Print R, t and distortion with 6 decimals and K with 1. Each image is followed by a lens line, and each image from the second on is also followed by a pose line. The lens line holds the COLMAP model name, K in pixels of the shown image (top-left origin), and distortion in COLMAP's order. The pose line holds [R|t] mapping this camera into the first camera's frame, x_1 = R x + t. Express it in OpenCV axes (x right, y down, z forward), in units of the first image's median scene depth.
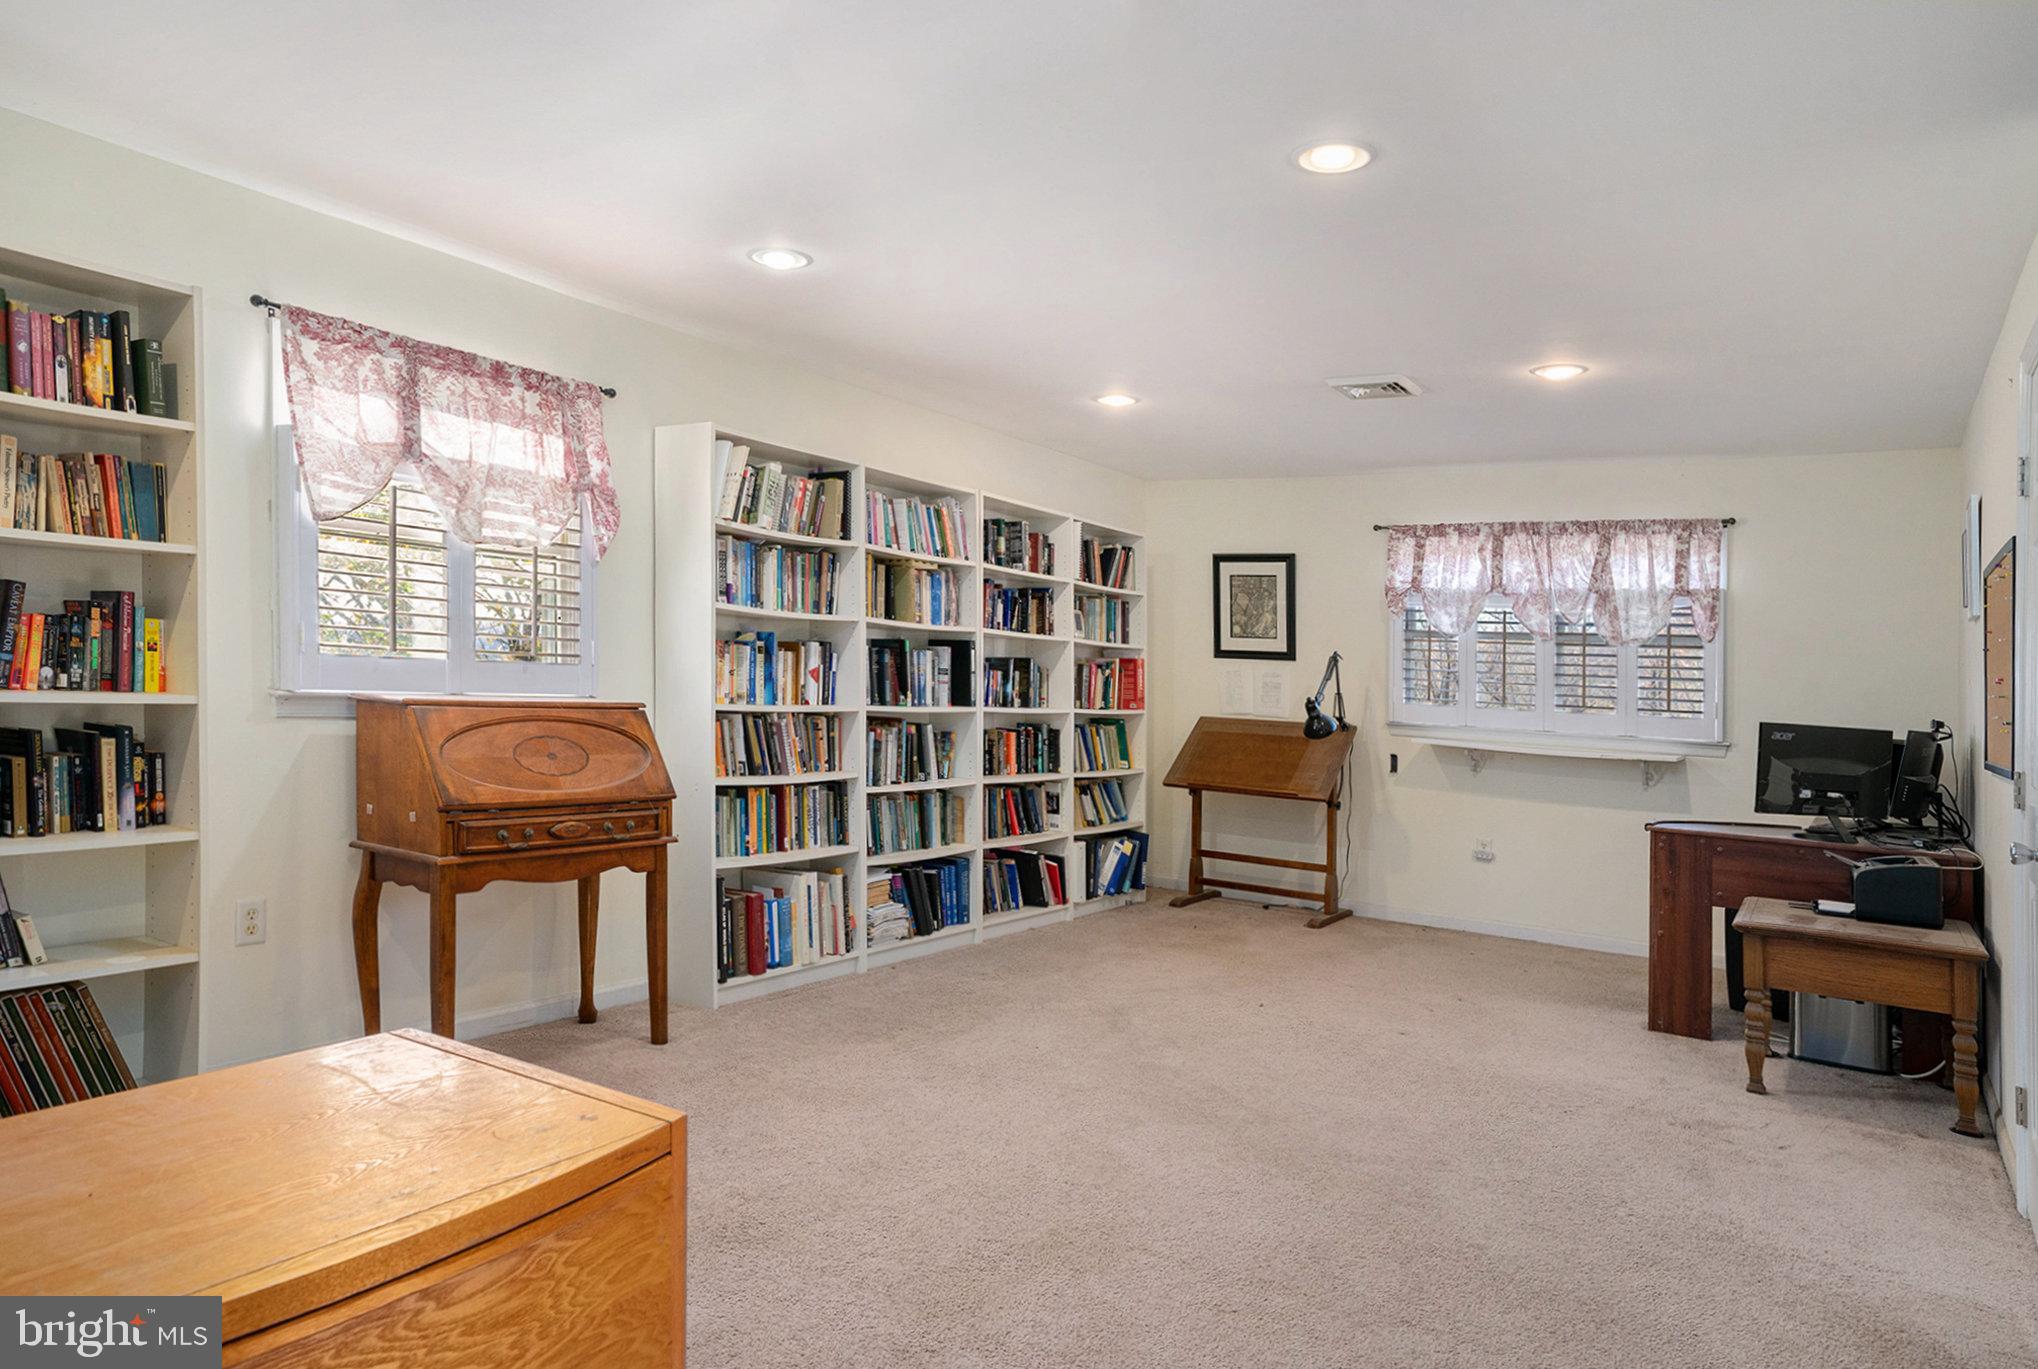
lens RADIAL K [[1293.3, 0, 1008.5], [0, 1293.3, 680.7], [0, 0, 1]] dist [-0.030179, 0.004336]
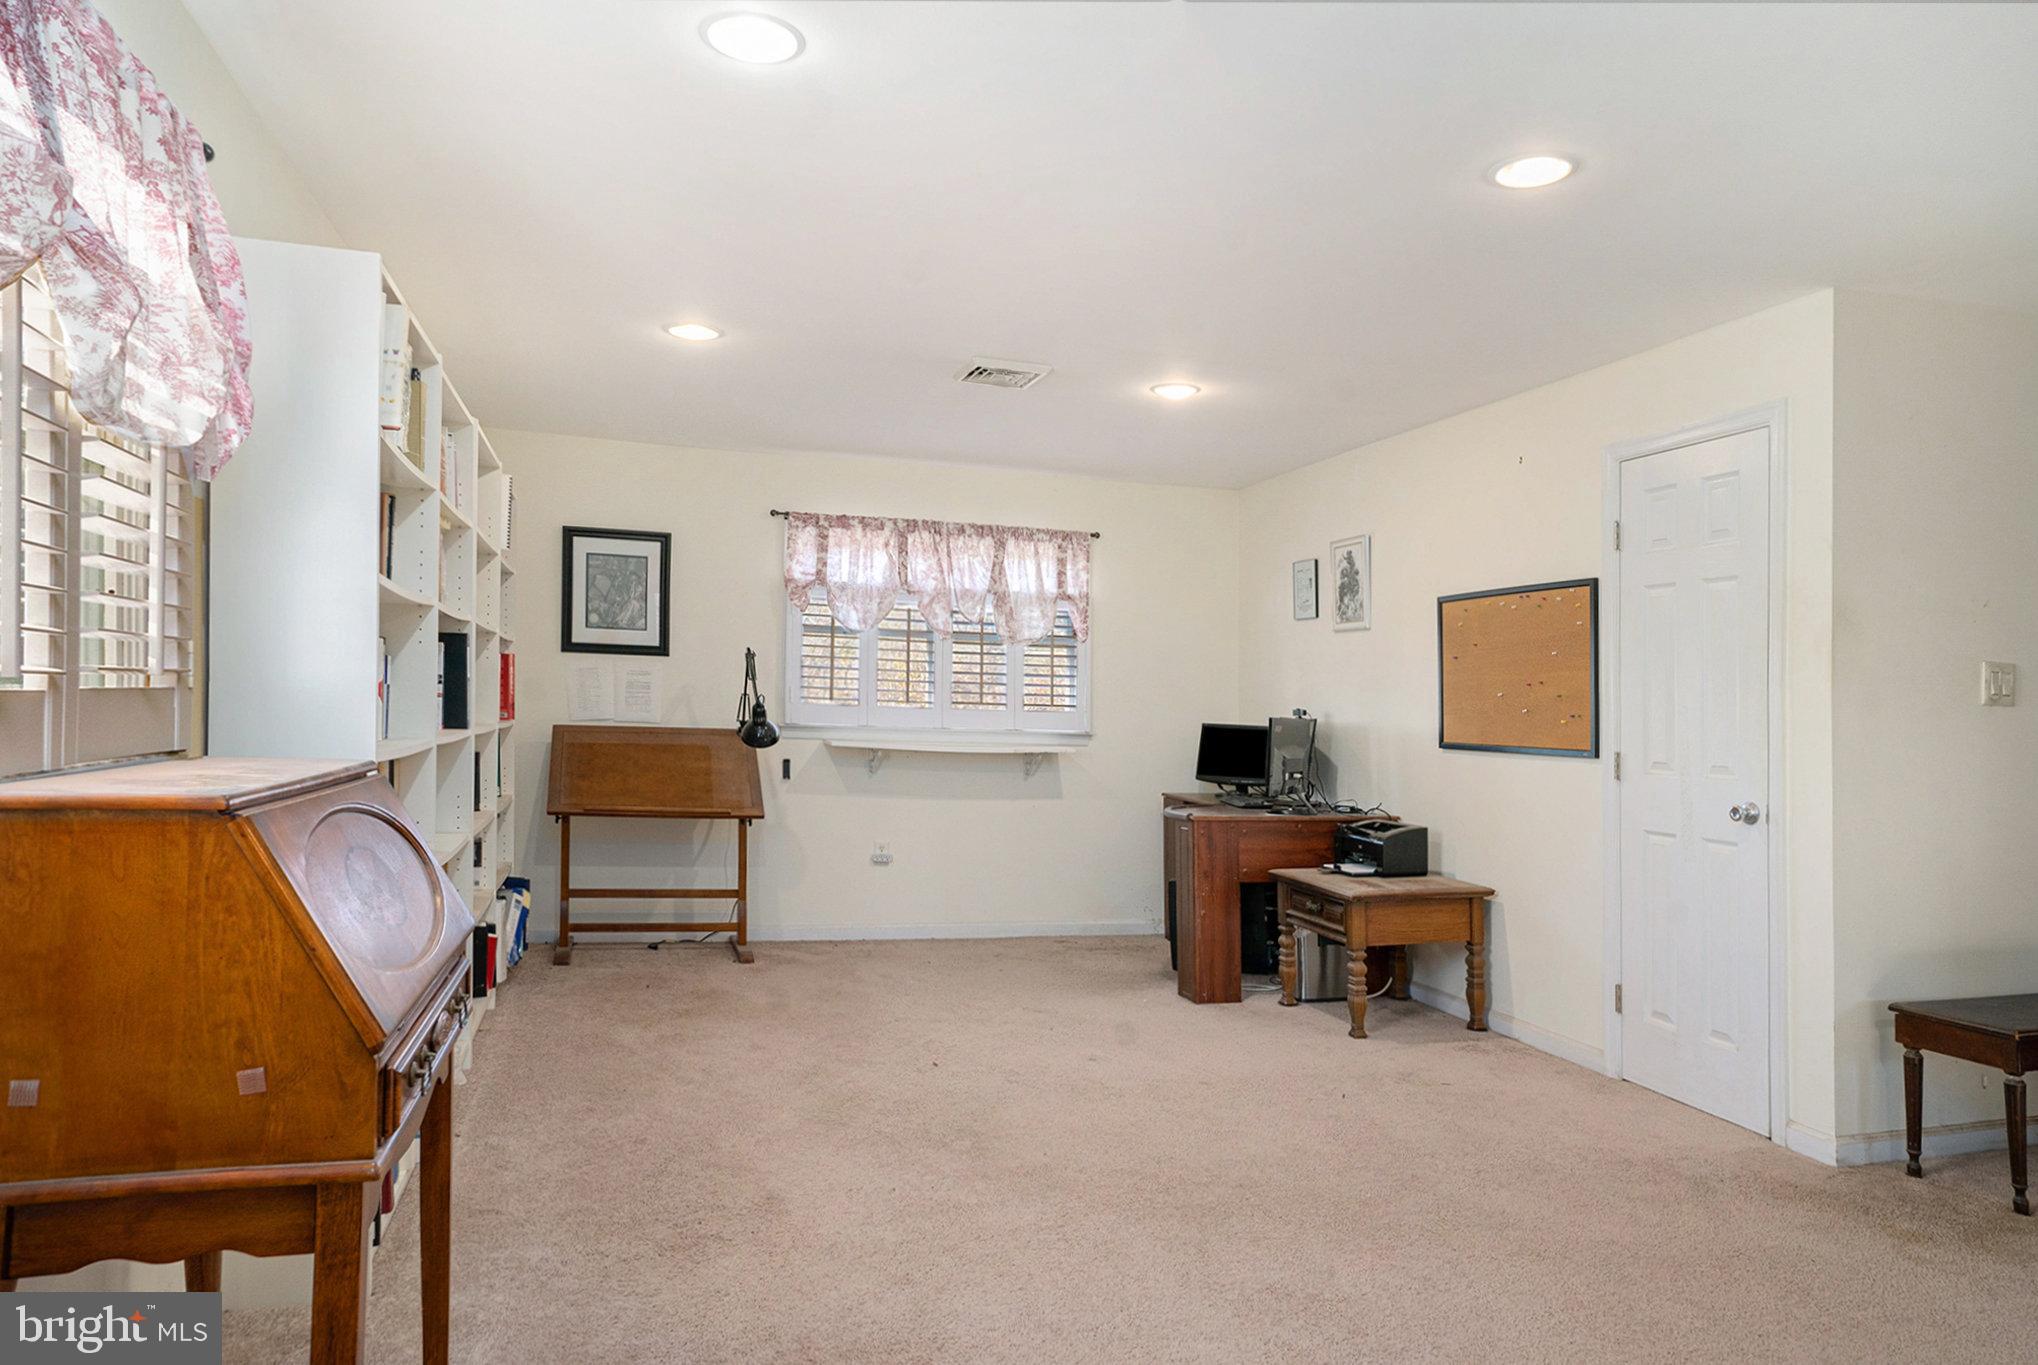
lens RADIAL K [[1293.3, 0, 1009.4], [0, 1293.3, 631.3], [0, 0, 1]] dist [-0.030179, 0.004336]
pose [[0.657108, 0.016146, 0.753624, -0.318032], [0.003677, 0.999690, -0.024623, -0.011713], [-0.753788, 0.018951, 0.656845, 0.292107]]
